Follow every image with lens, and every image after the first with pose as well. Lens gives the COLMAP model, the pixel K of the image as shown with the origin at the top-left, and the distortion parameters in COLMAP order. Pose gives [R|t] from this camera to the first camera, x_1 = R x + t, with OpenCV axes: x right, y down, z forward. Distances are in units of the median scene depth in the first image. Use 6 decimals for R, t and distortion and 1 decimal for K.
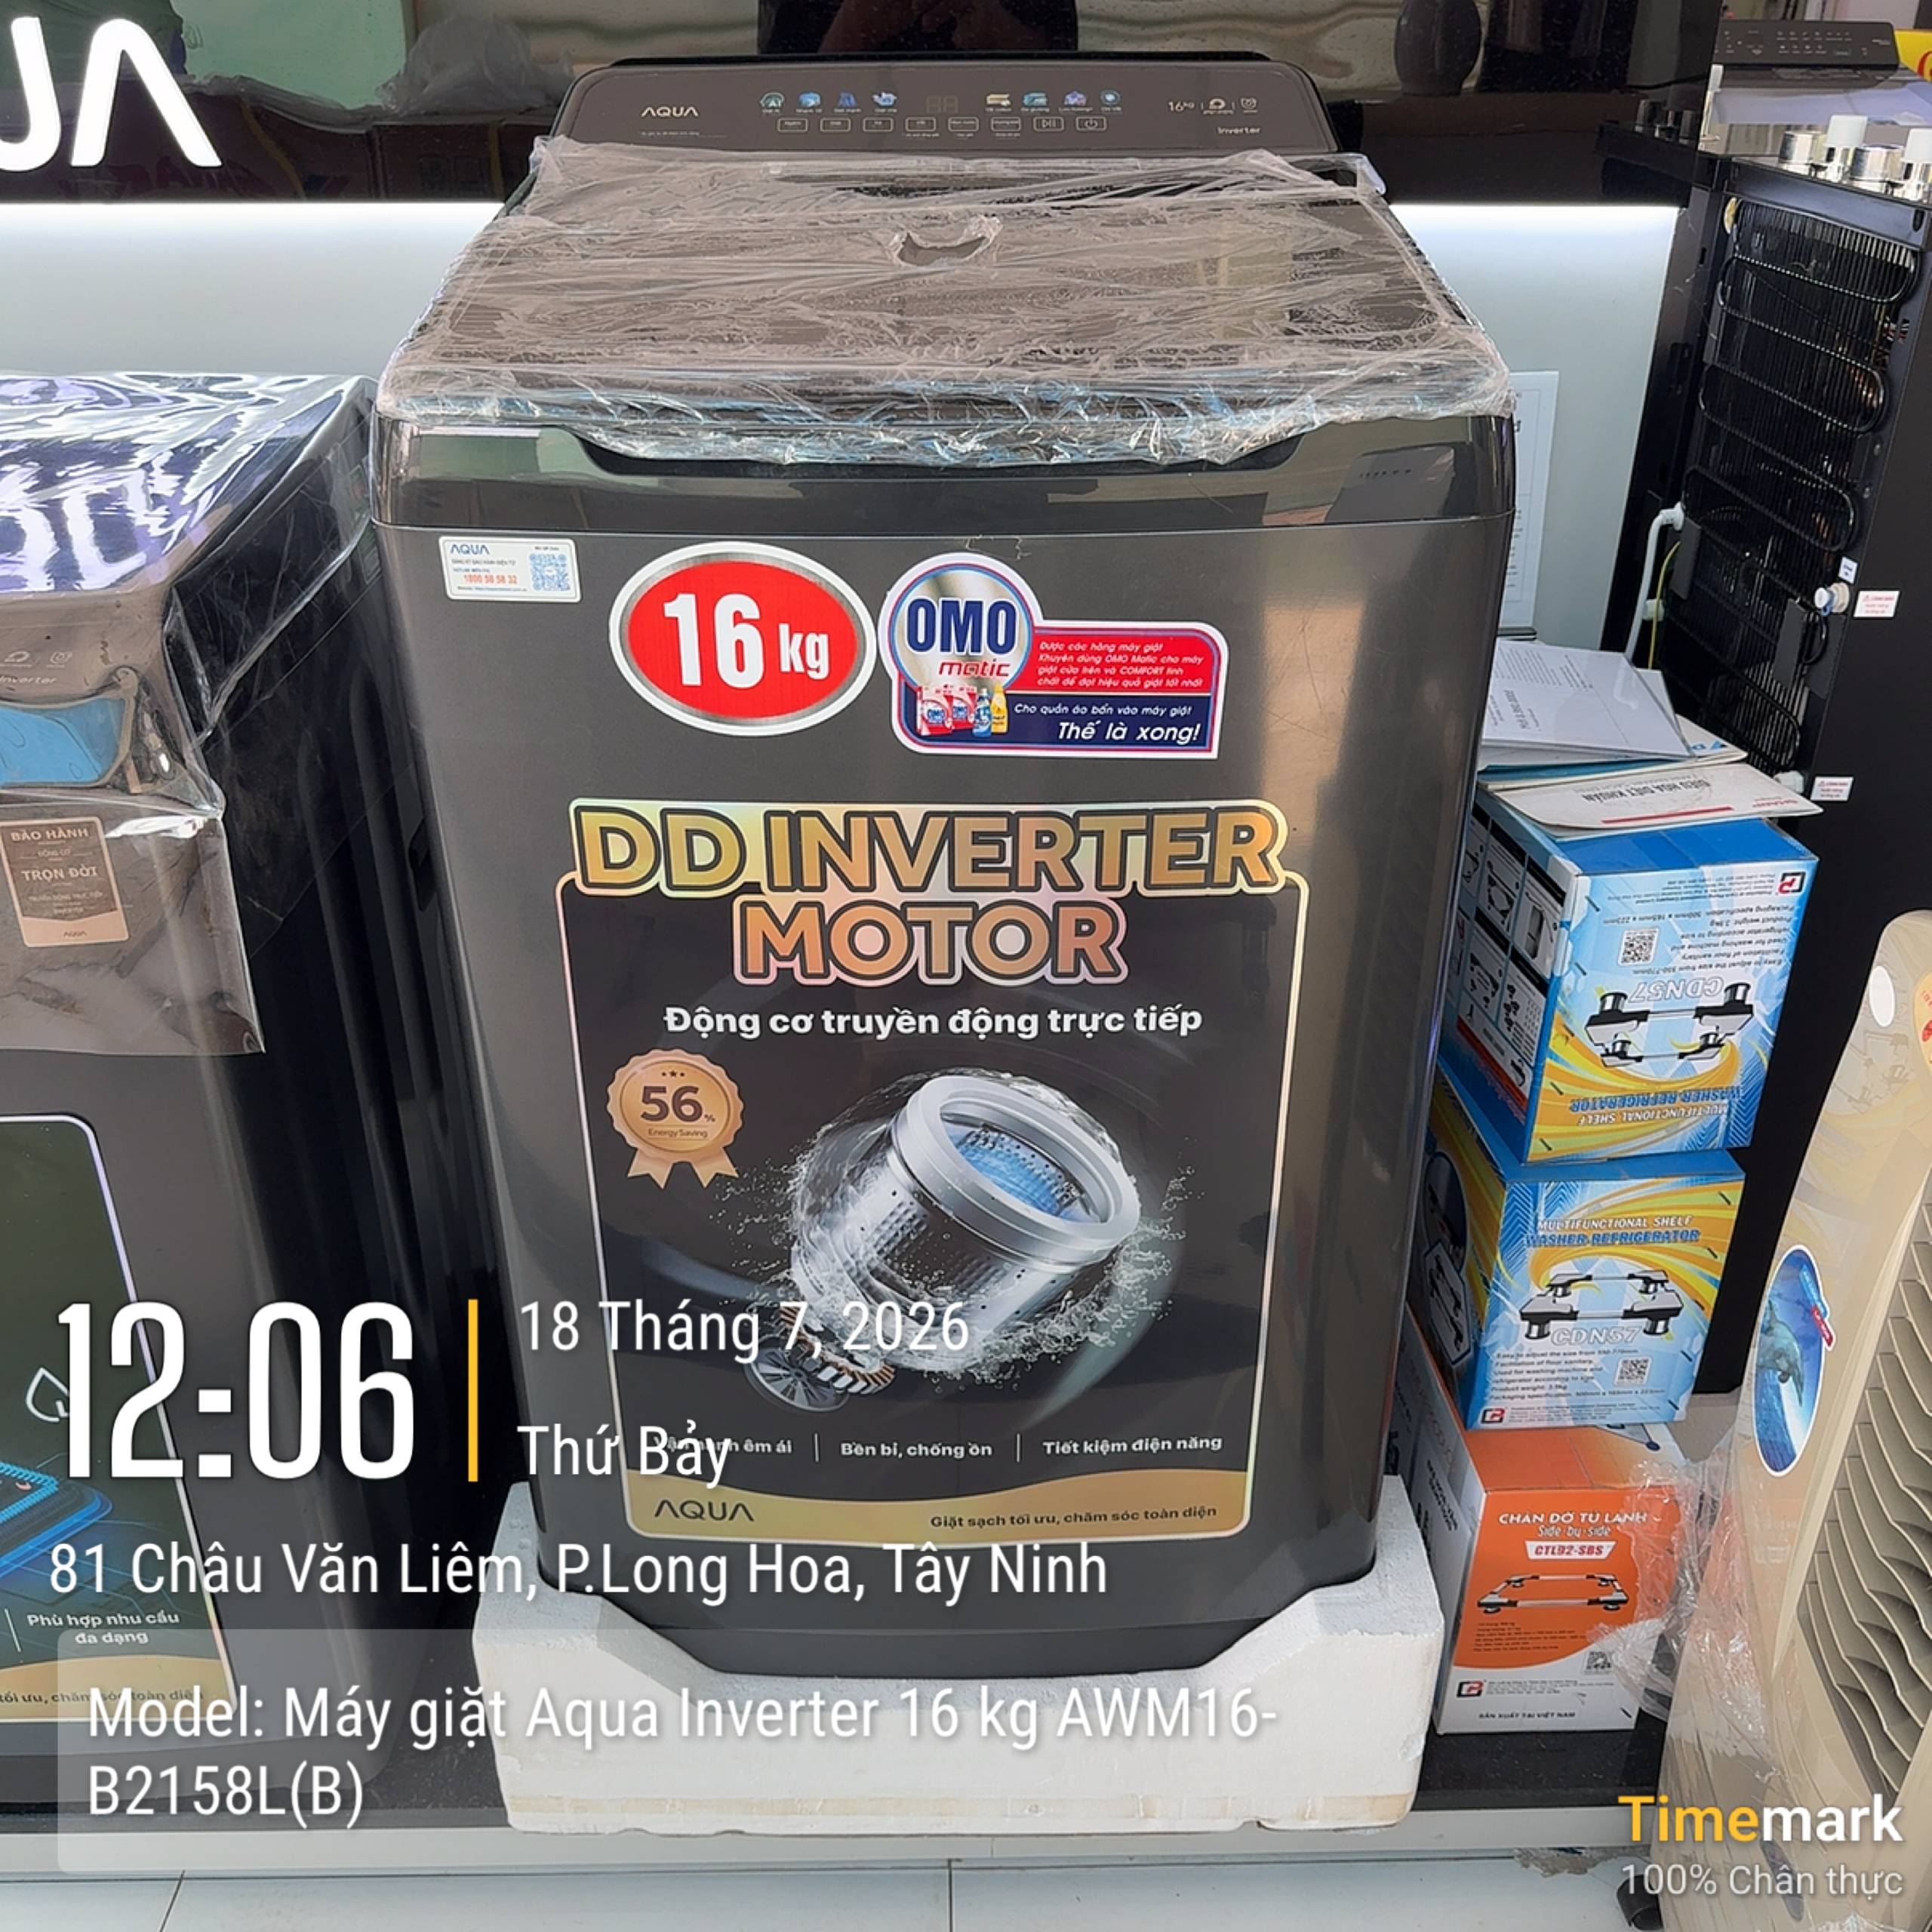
lens RADIAL K [[1863.5, 0, 966.0], [0, 1863.5, 966.0], [0, 0, 1]] dist [0.214959, -0.552487]
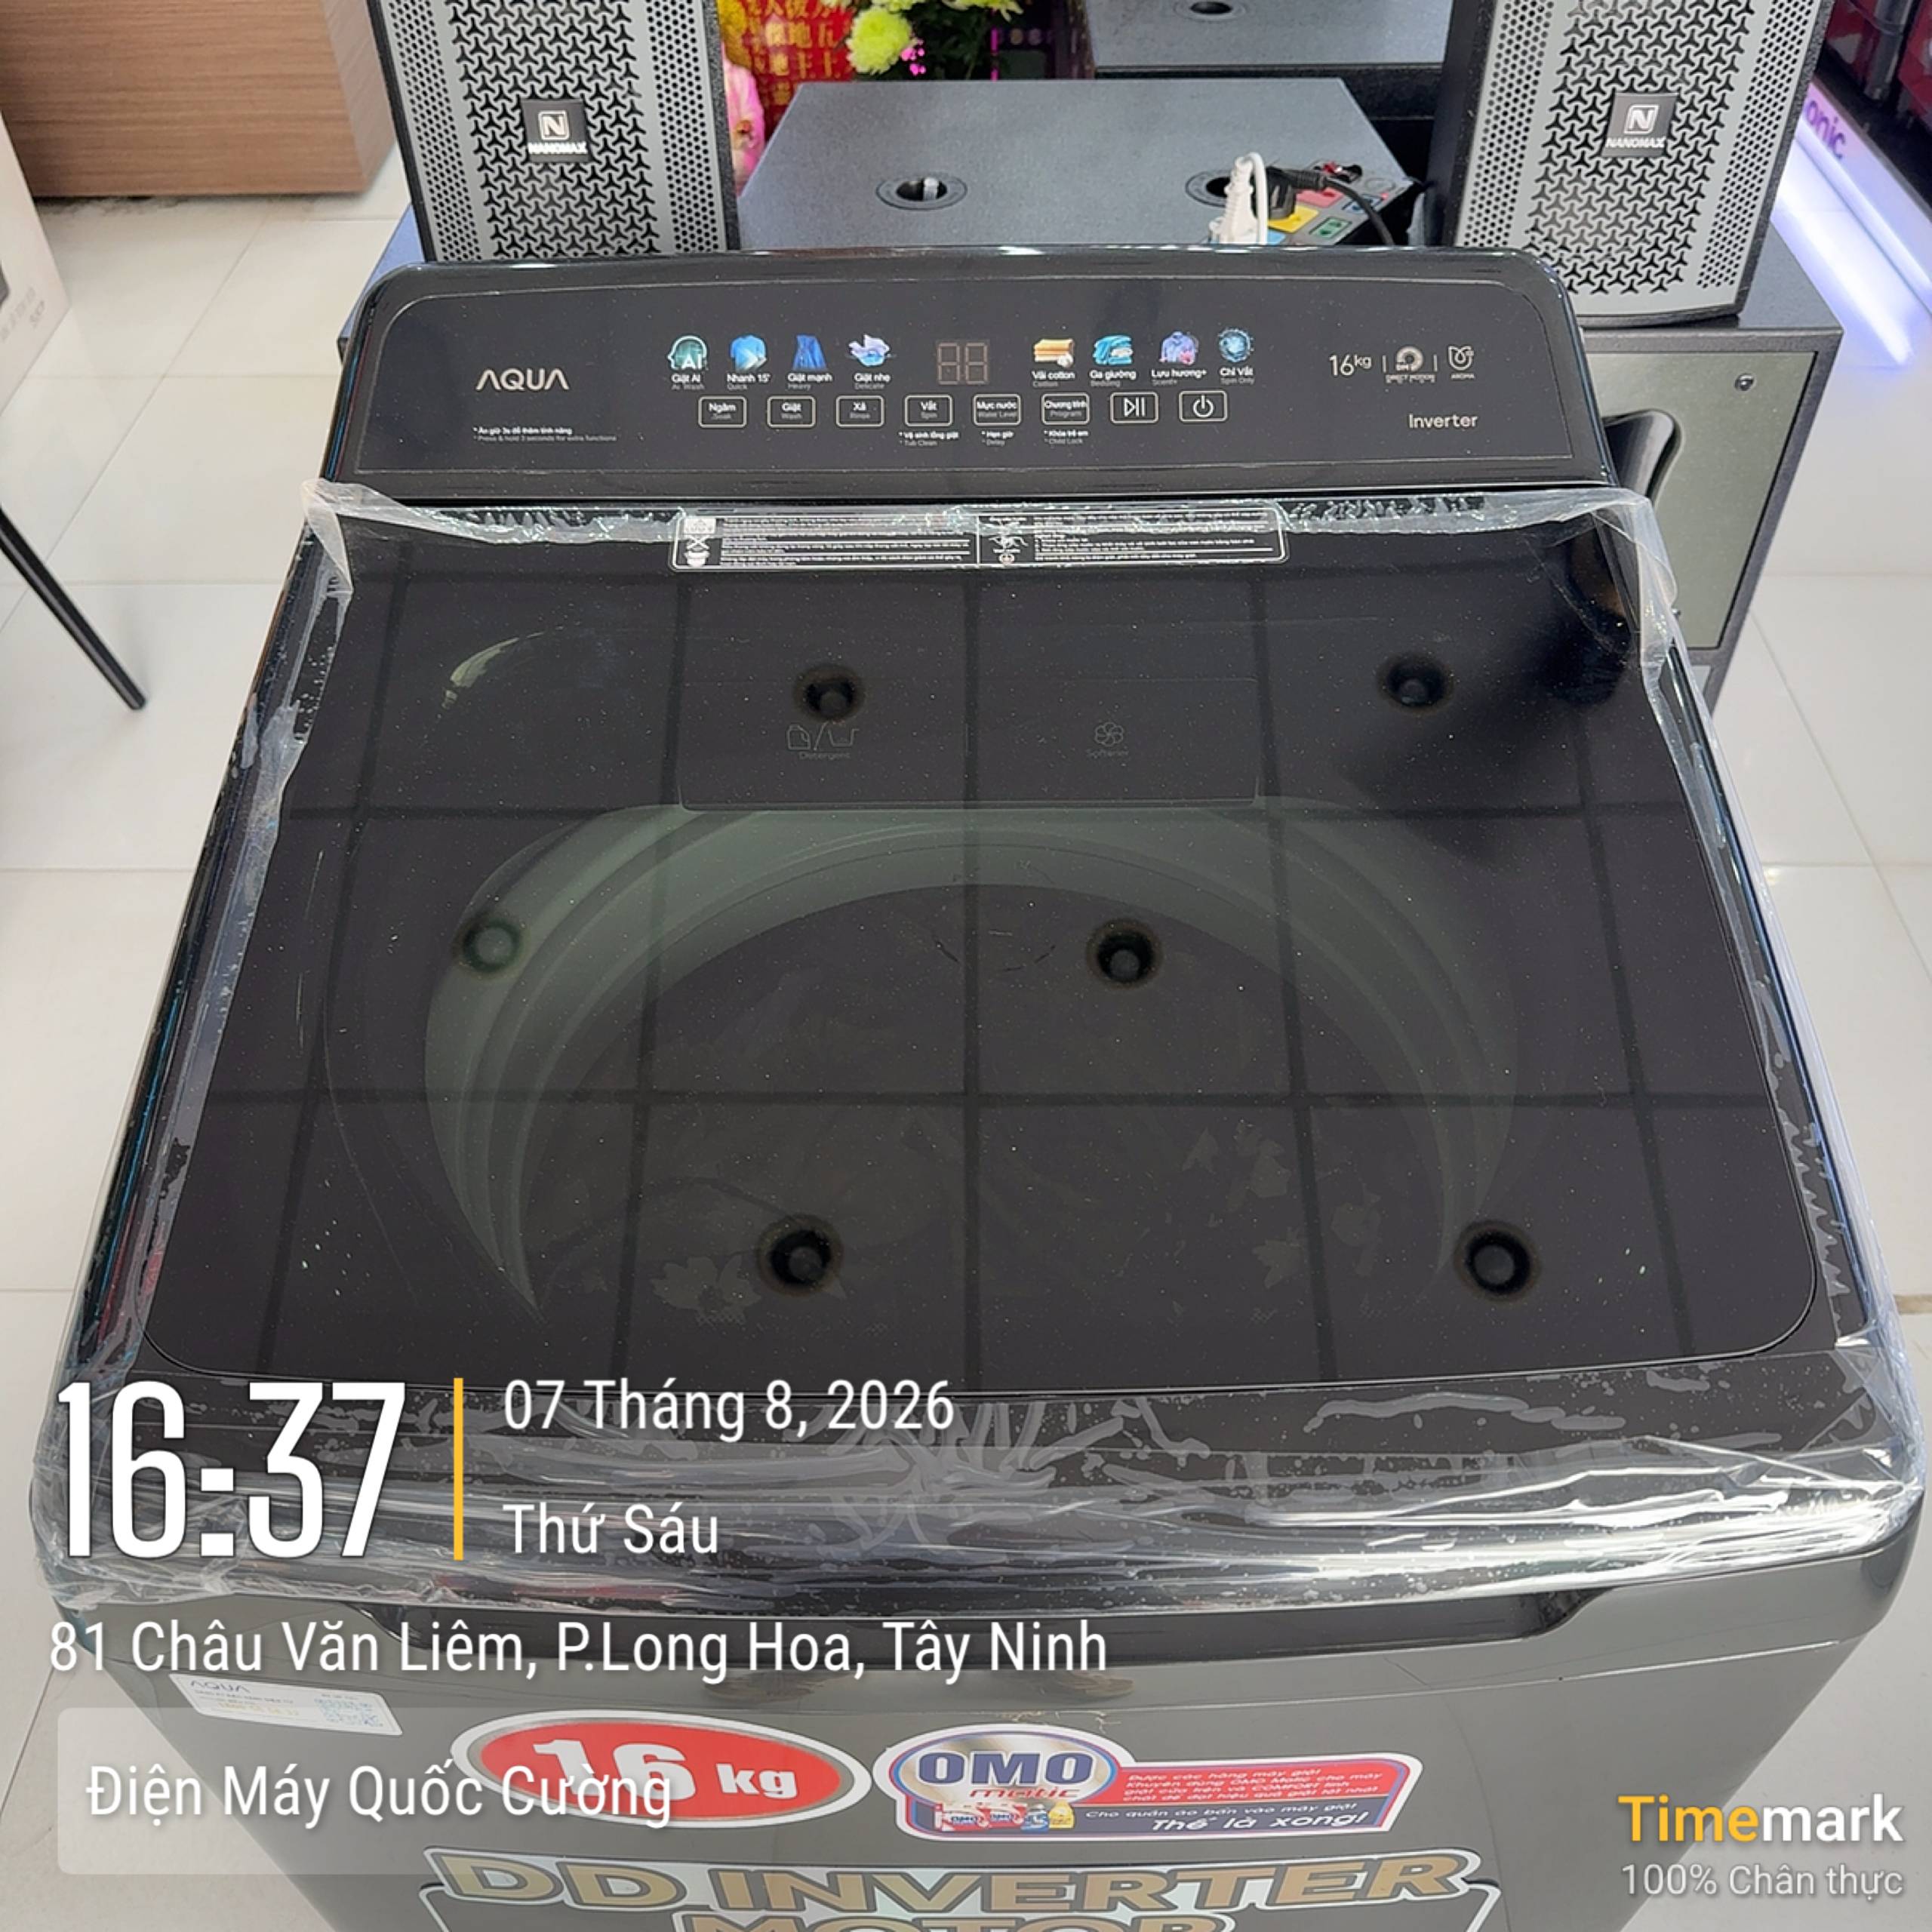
lens RADIAL K [[1878.0, 0, 966.0], [0, 1878.0, 966.0], [0, 0, 1]] dist [0.032735, -0.062236]
pose [[0.999987, -0.001584, -0.004924, -0.010994], [0.003114, 0.944453, 0.328631, -0.588907], [0.004130, -0.328642, 0.944445, 0.448600]]
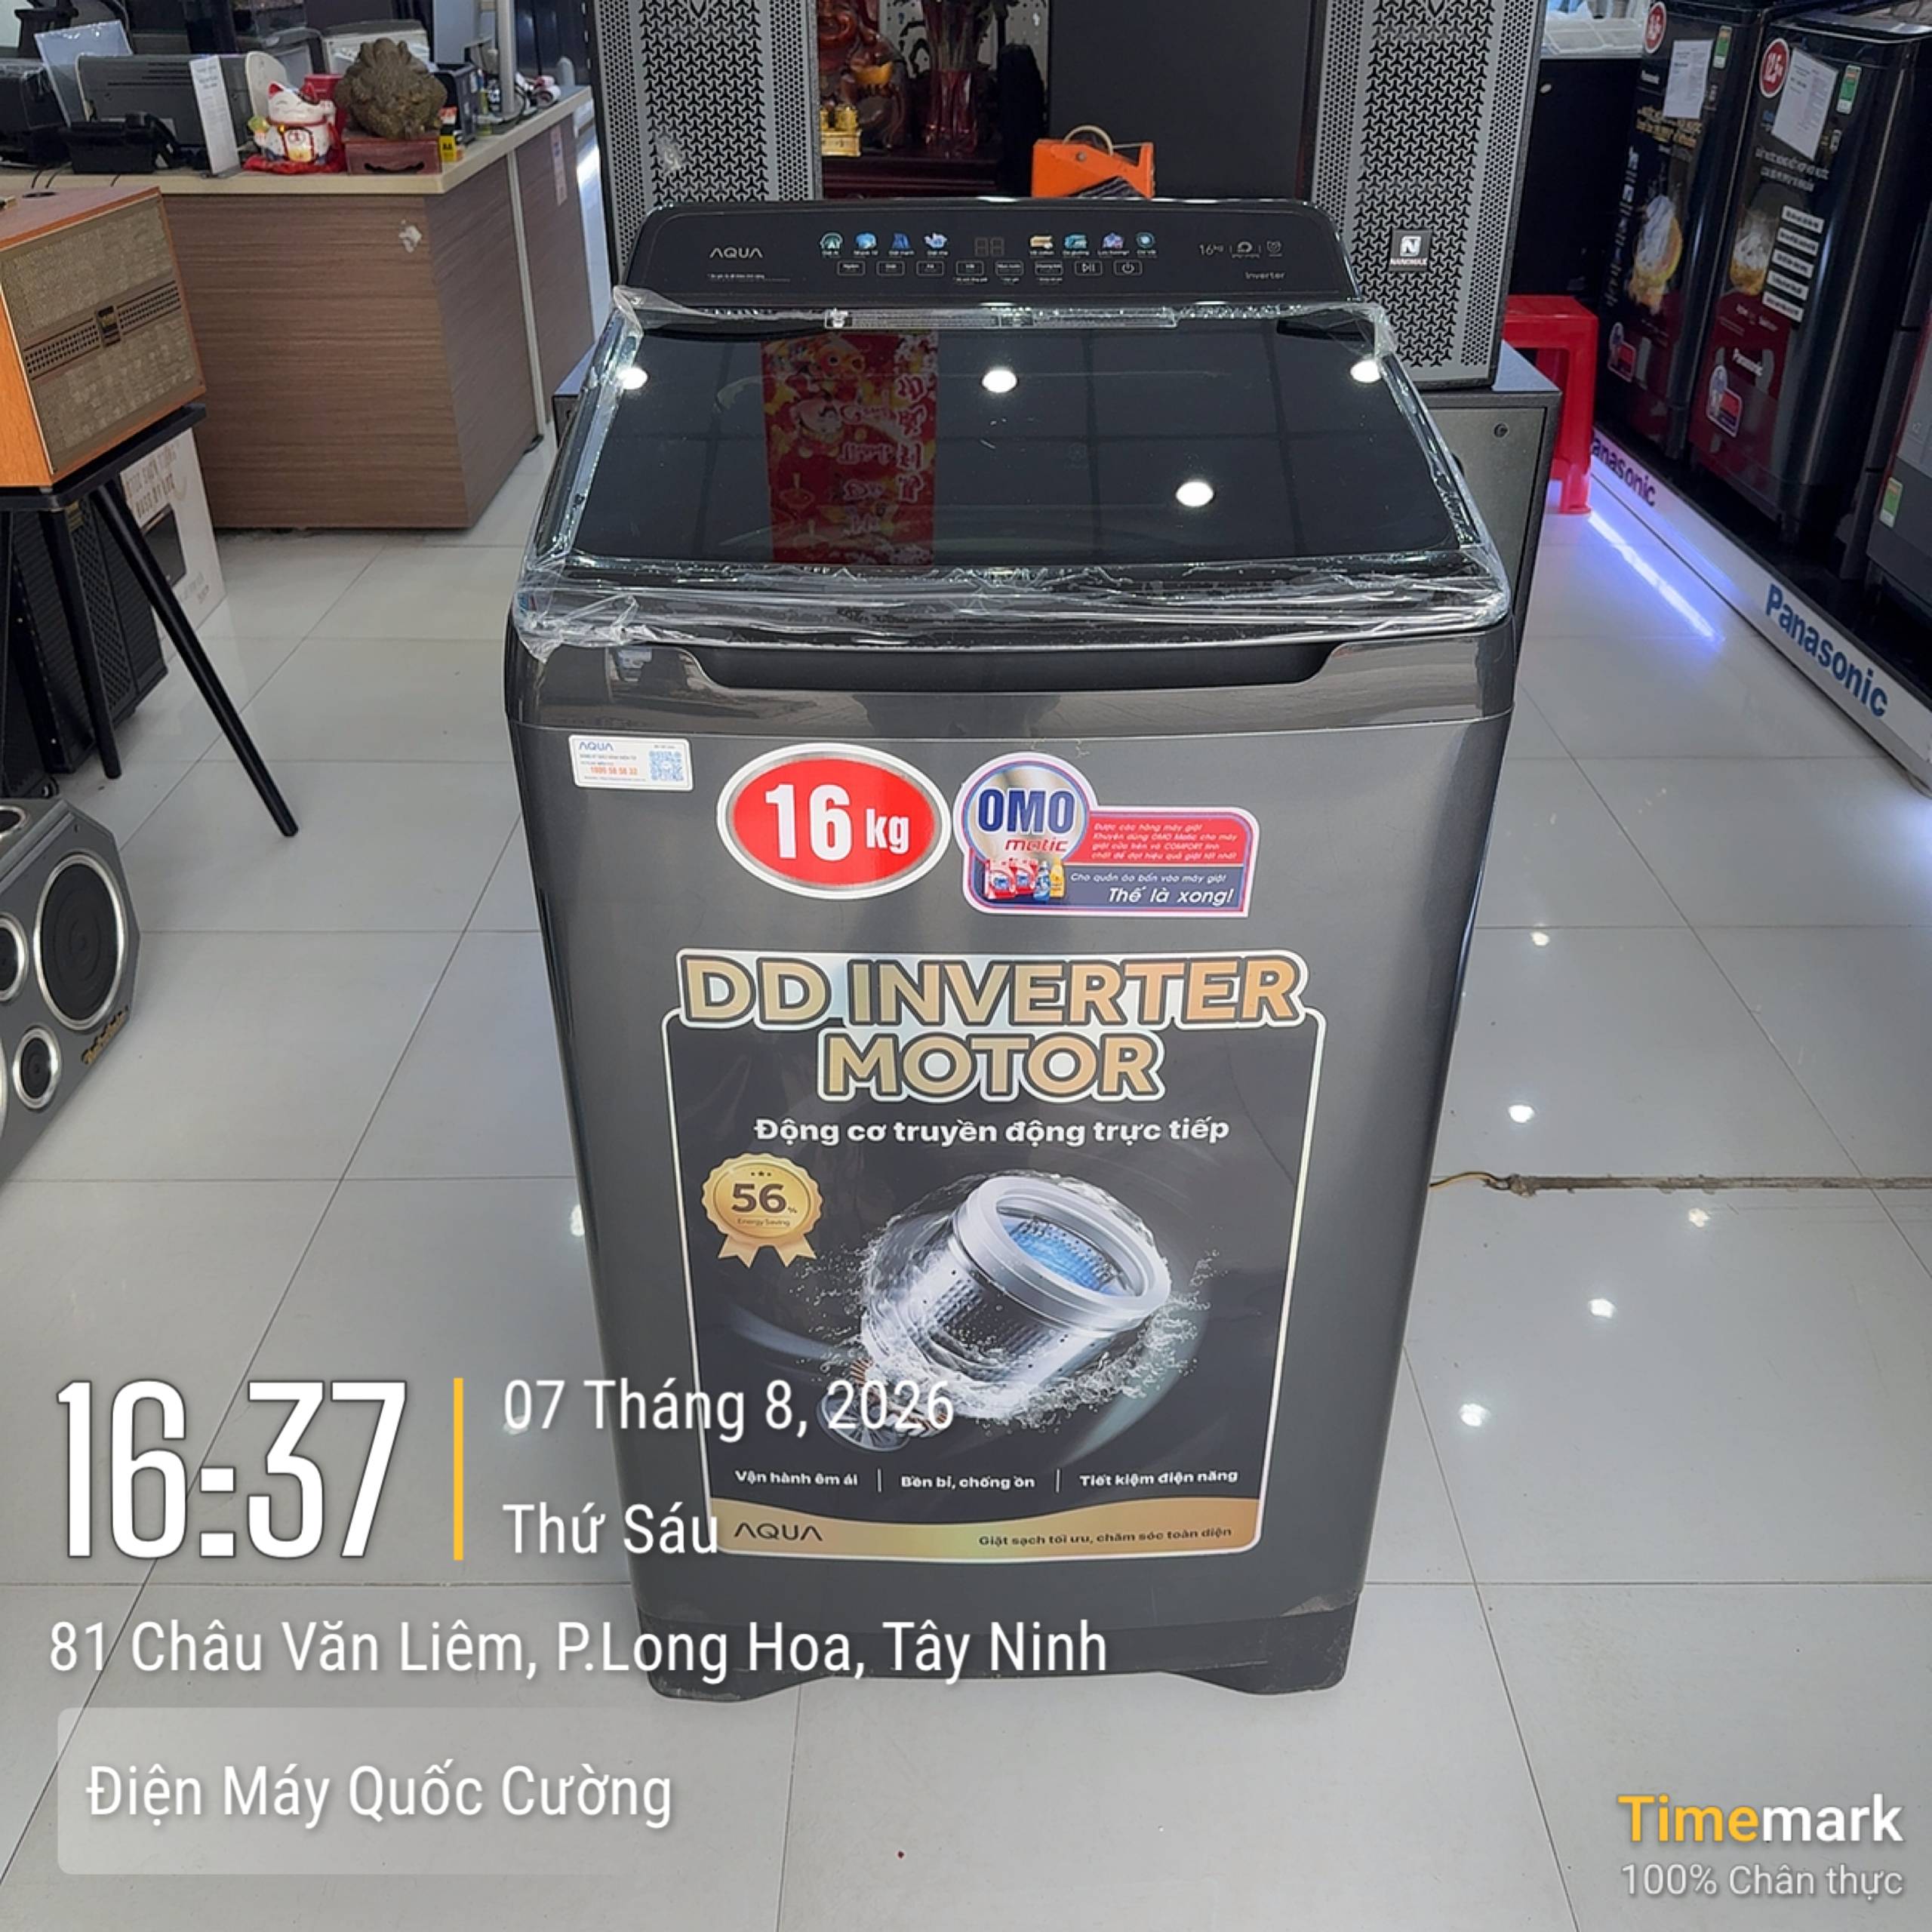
lens RADIAL K [[1863.5, 0, 966.0], [0, 1863.5, 966.0], [0, 0, 1]] dist [0.214959, -0.552487]
pose [[0.999927, 0.001174, 0.012028, -0.048037], [-0.001985, 0.997711, 0.067600, -0.149893], [-0.011921, -0.067619, 0.997640, -0.126254]]
